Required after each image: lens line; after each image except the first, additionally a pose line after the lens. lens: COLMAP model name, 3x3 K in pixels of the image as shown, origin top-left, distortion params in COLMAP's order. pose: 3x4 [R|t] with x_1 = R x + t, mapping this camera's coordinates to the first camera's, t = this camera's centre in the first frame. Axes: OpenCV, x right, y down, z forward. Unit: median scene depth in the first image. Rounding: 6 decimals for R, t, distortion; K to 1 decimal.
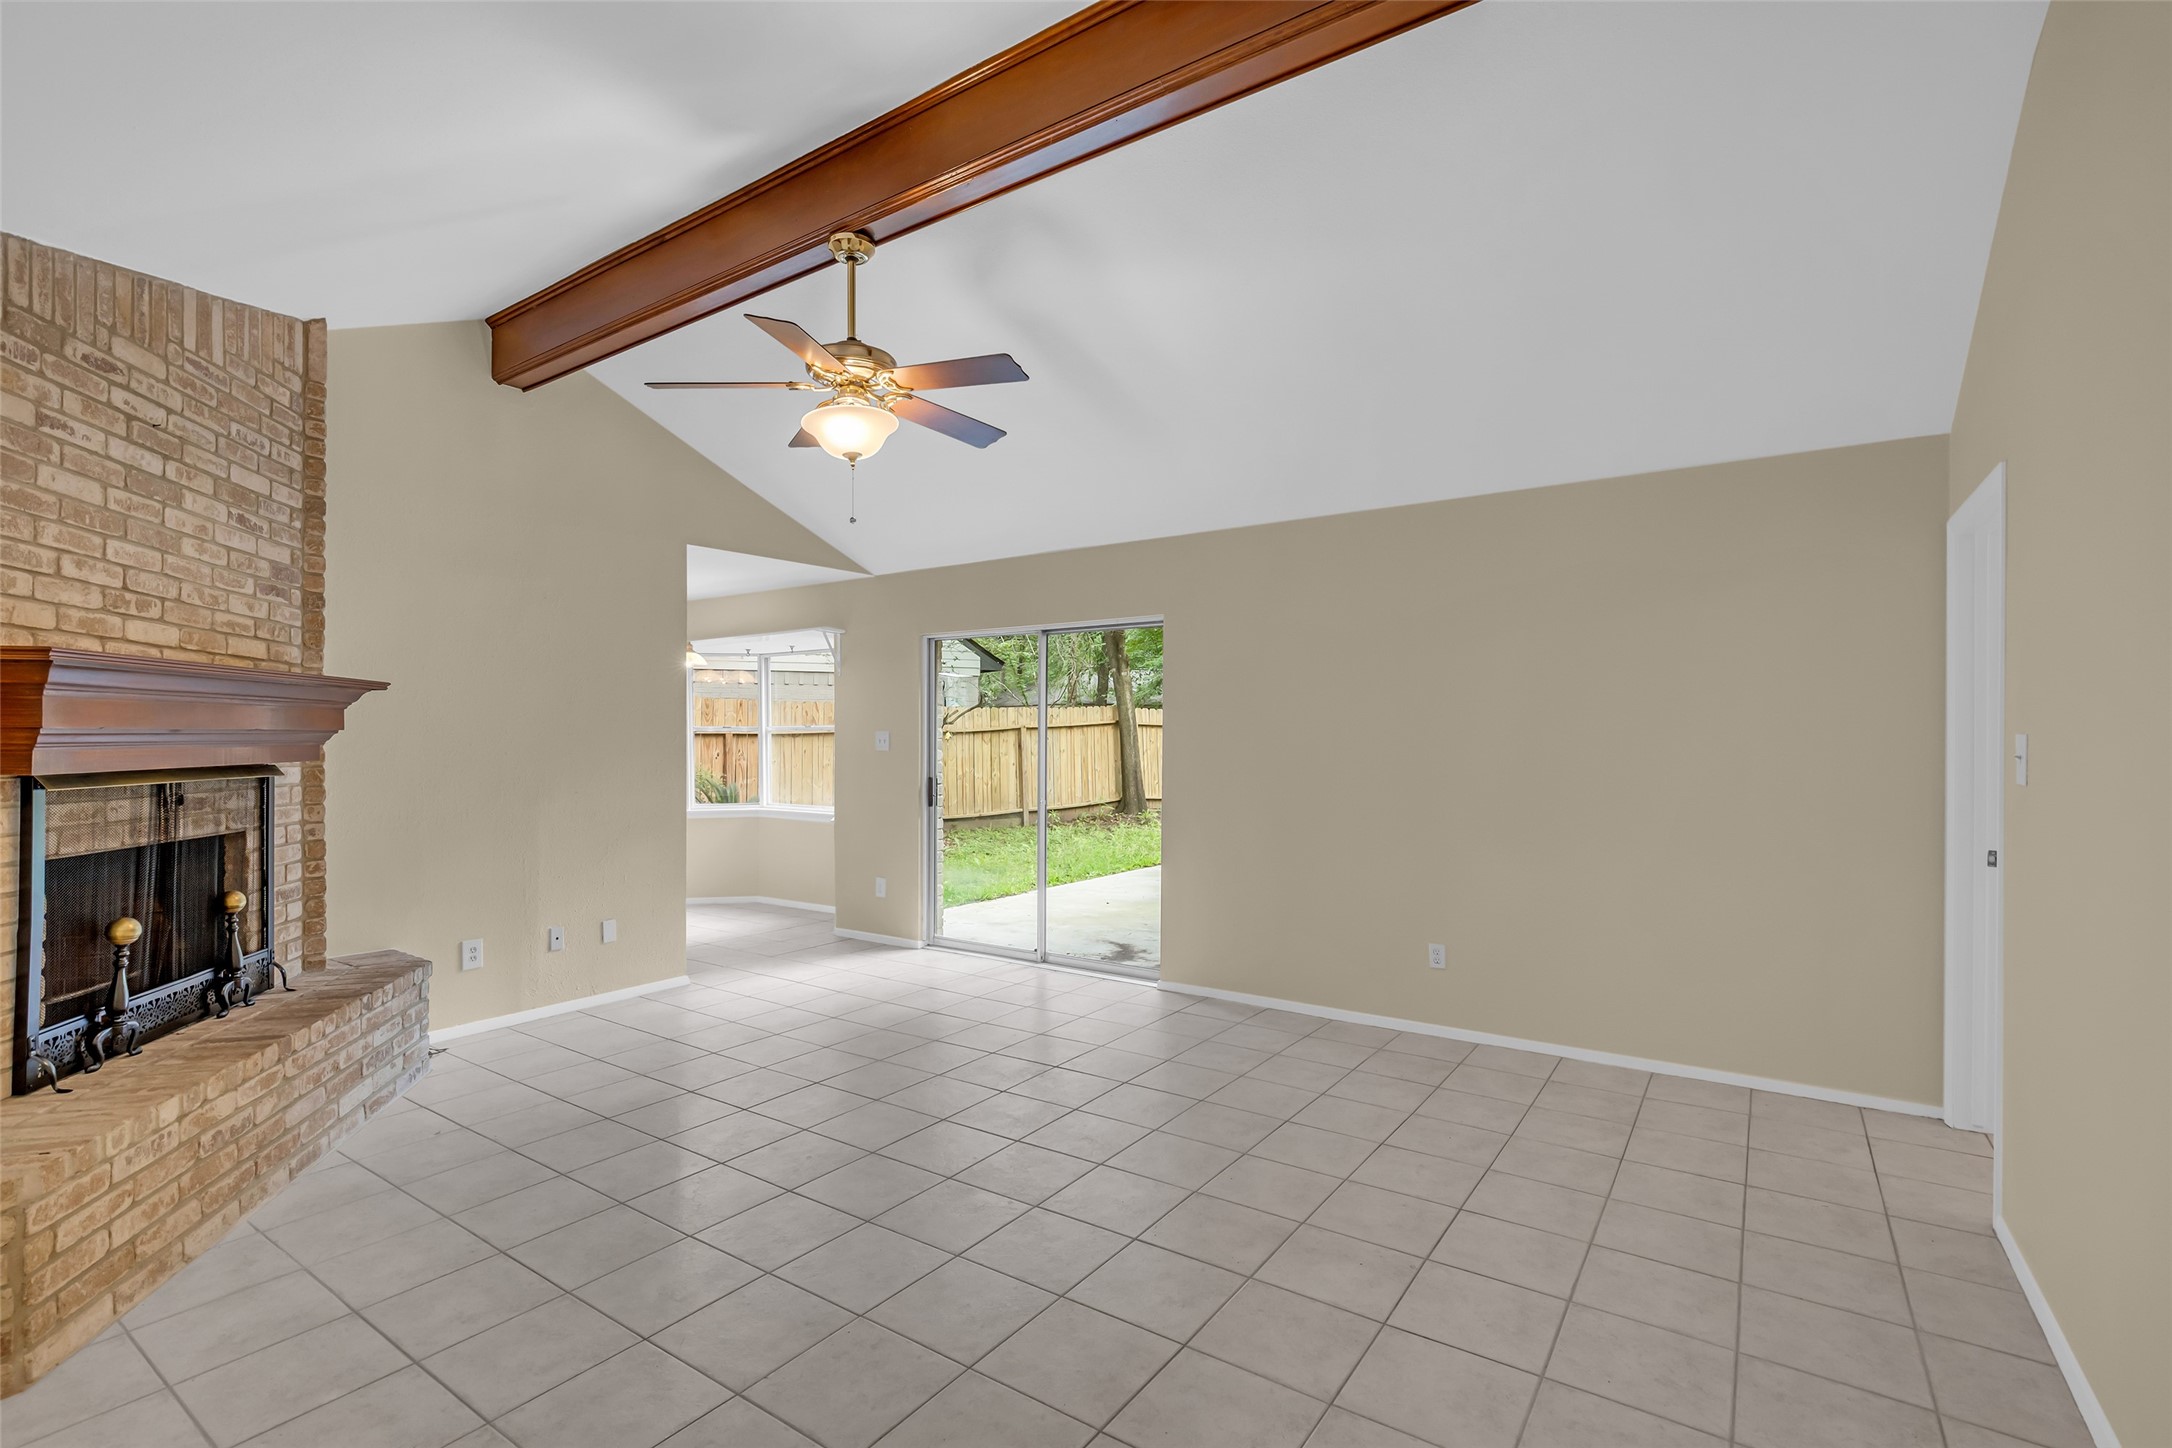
lens RADIAL K [[1002.3, 0, 1081.5], [0, 1002.3, 735.5], [0, 0, 1]] dist [-0.022466, 0.003671]
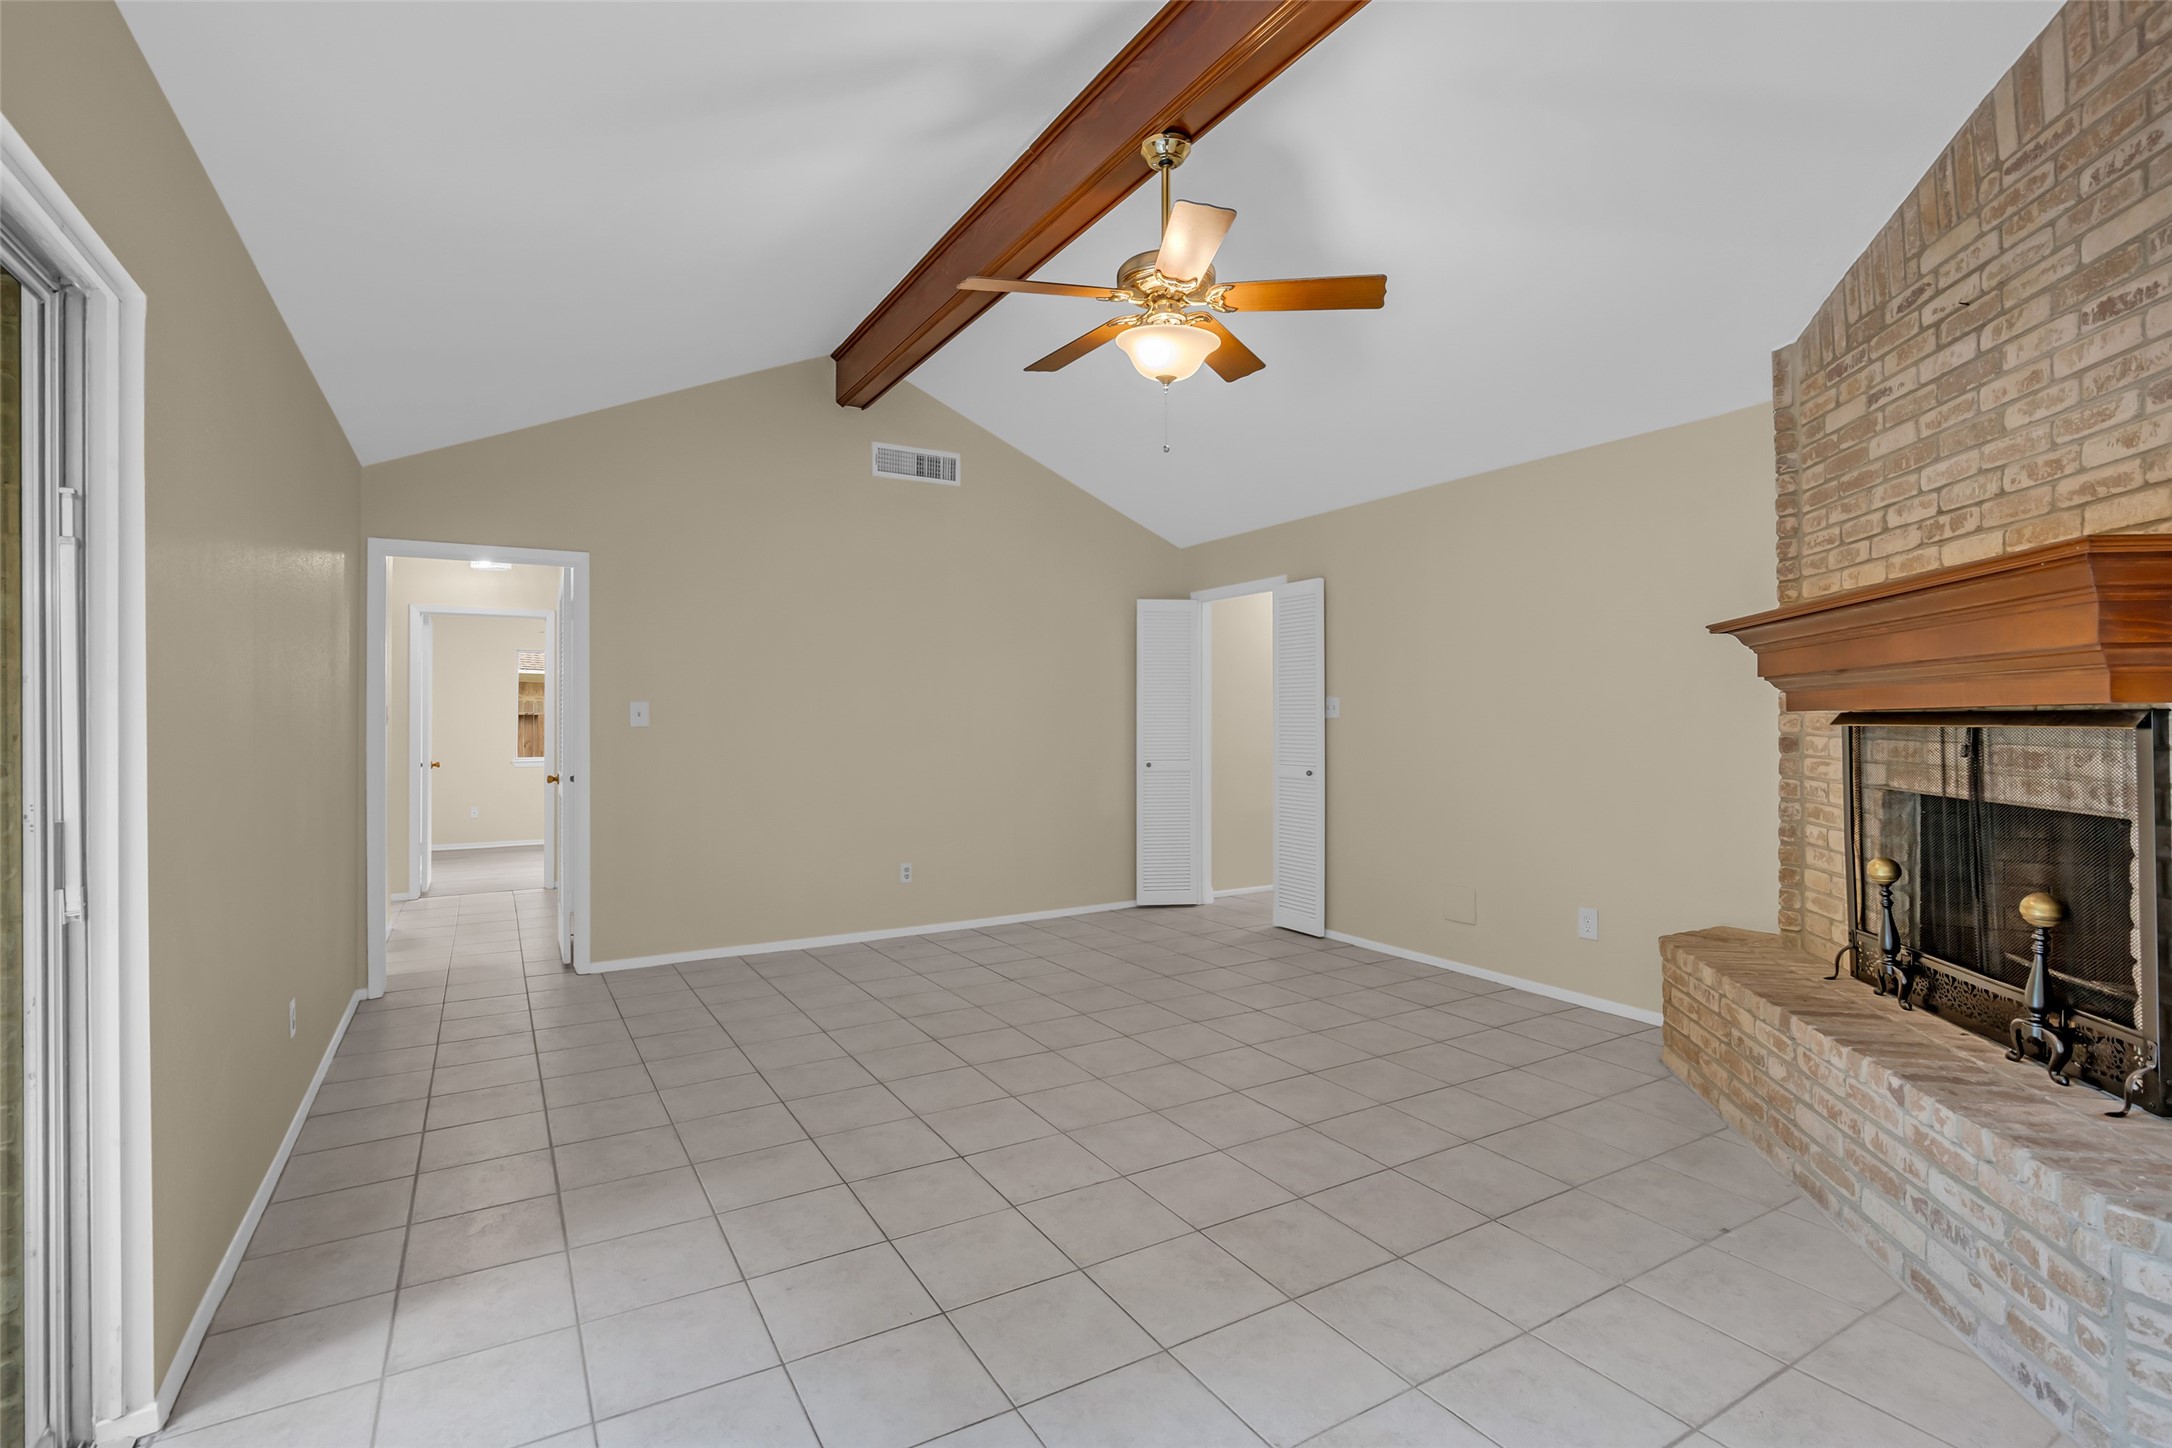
lens RADIAL K [[1002.3, 0, 1087.7], [0, 1002.3, 713.6], [0, 0, 1]] dist [-0.022466, 0.003671]
pose [[-0.914694, 0.007326, 0.404080, -0.545181], [0.003680, 0.999945, -0.009798, 0.038905], [-0.404130, -0.007476, -0.914671, 1.912991]]
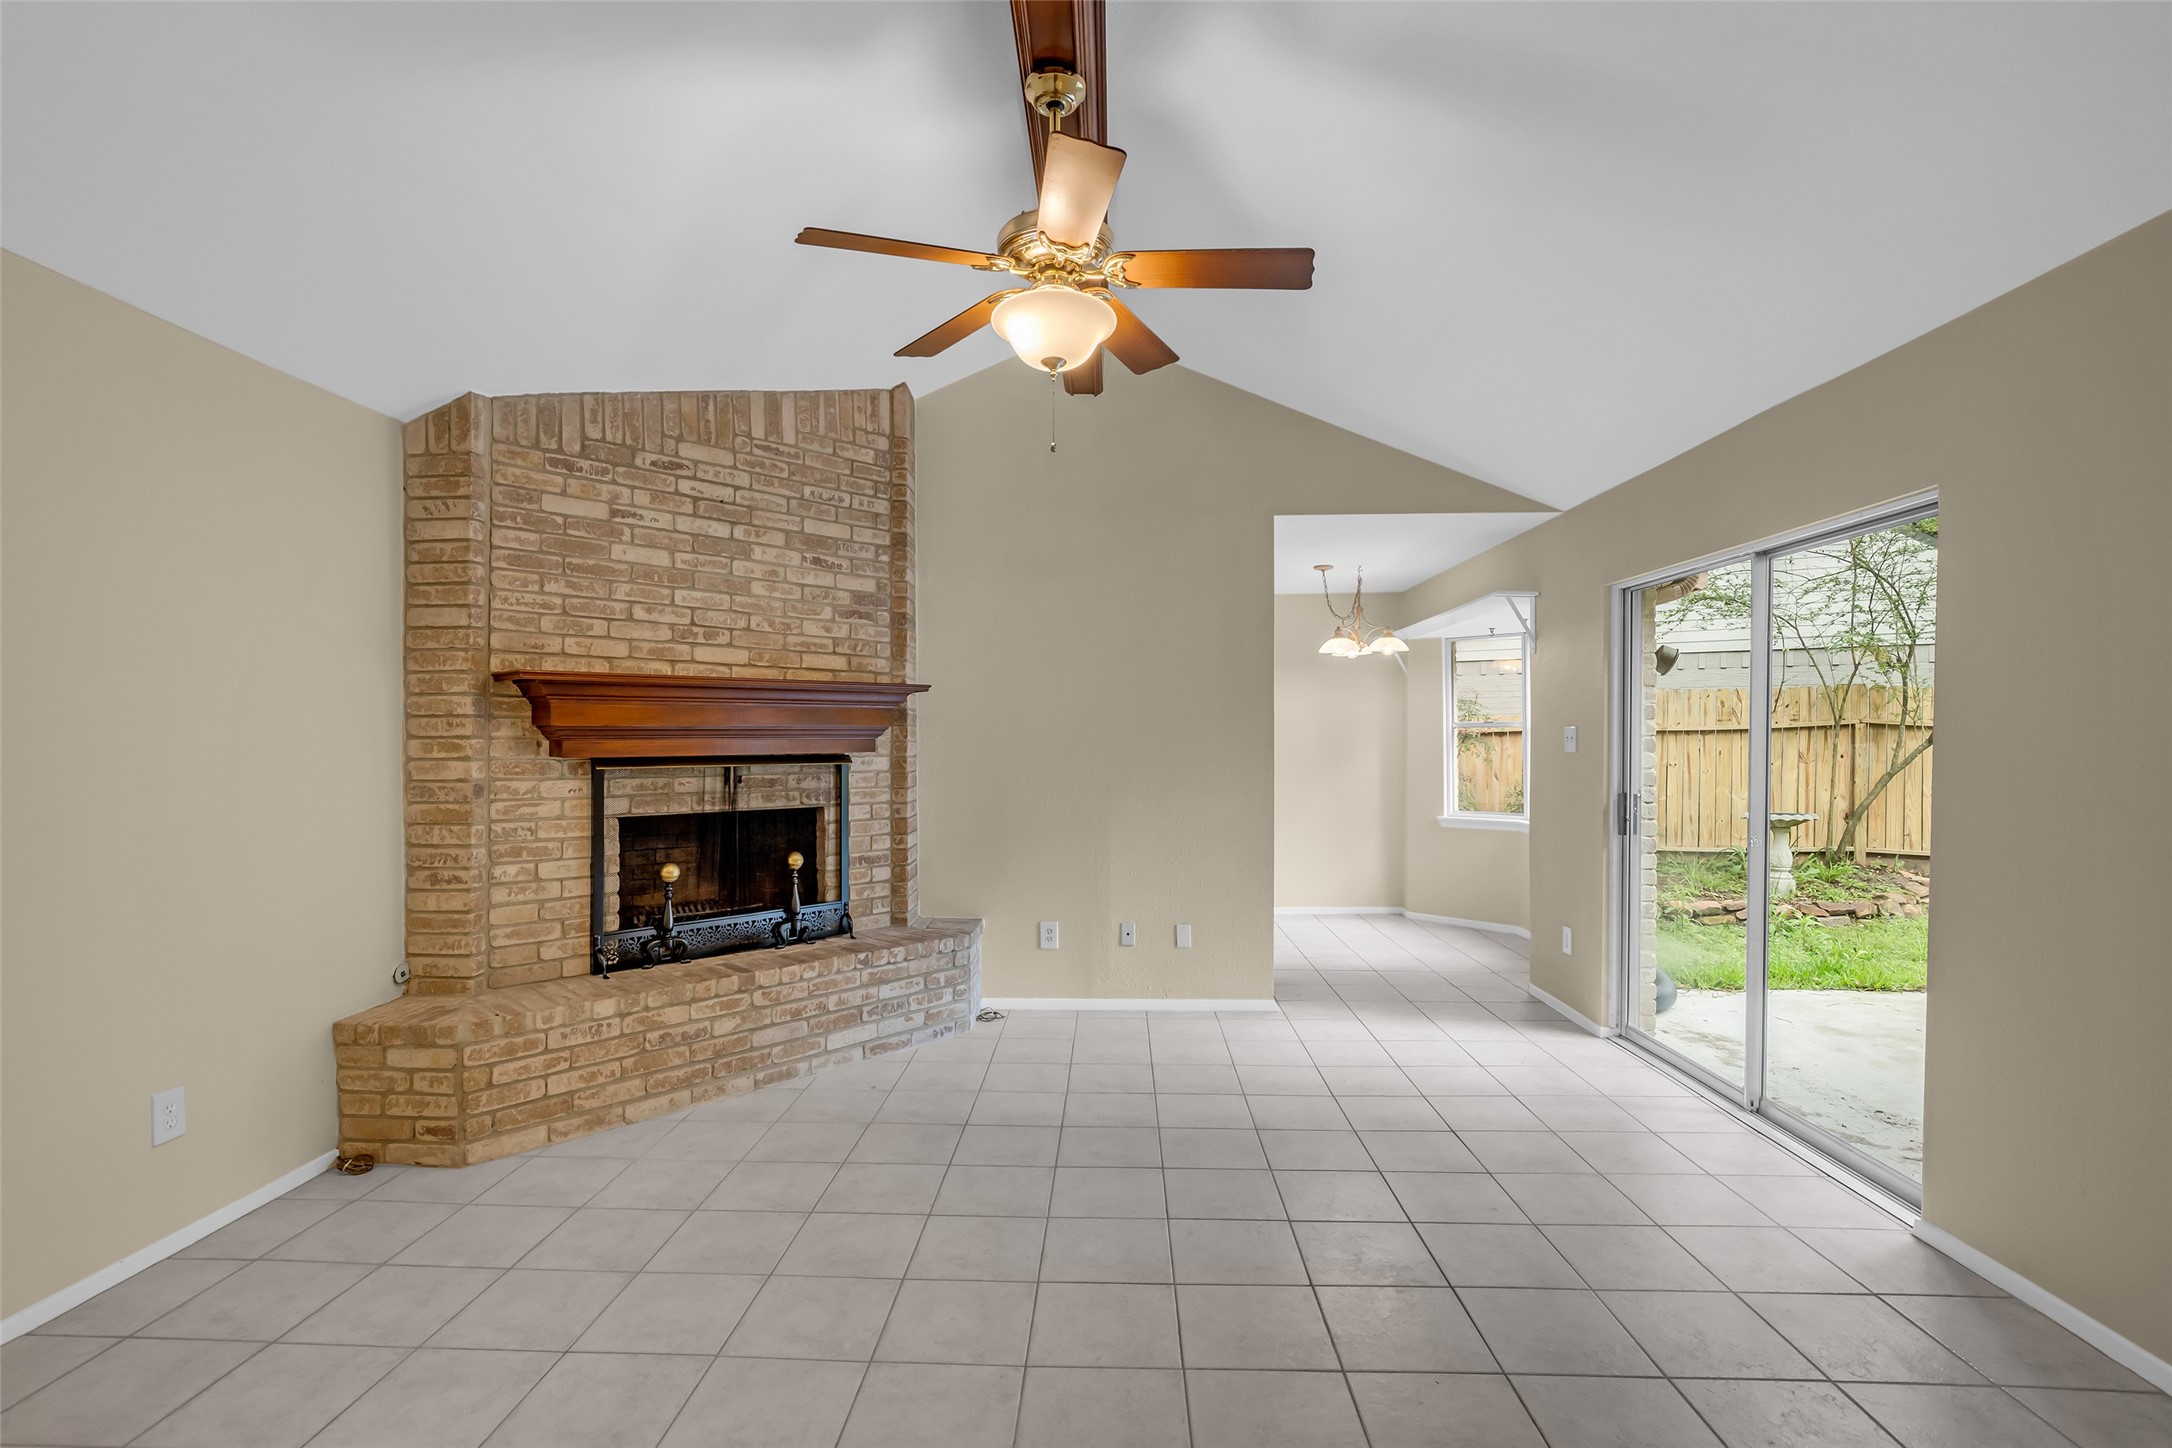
lens RADIAL K [[1002.3, 0, 1058.9], [0, 1002.3, 741.7], [0, 0, 1]] dist [-0.022466, 0.003671]
pose [[0.533258, 0.007562, -0.845919, 0.429151], [-0.000382, 0.999962, 0.008698, 0.002472], [0.845953, -0.004315, 0.533241, 0.607995]]
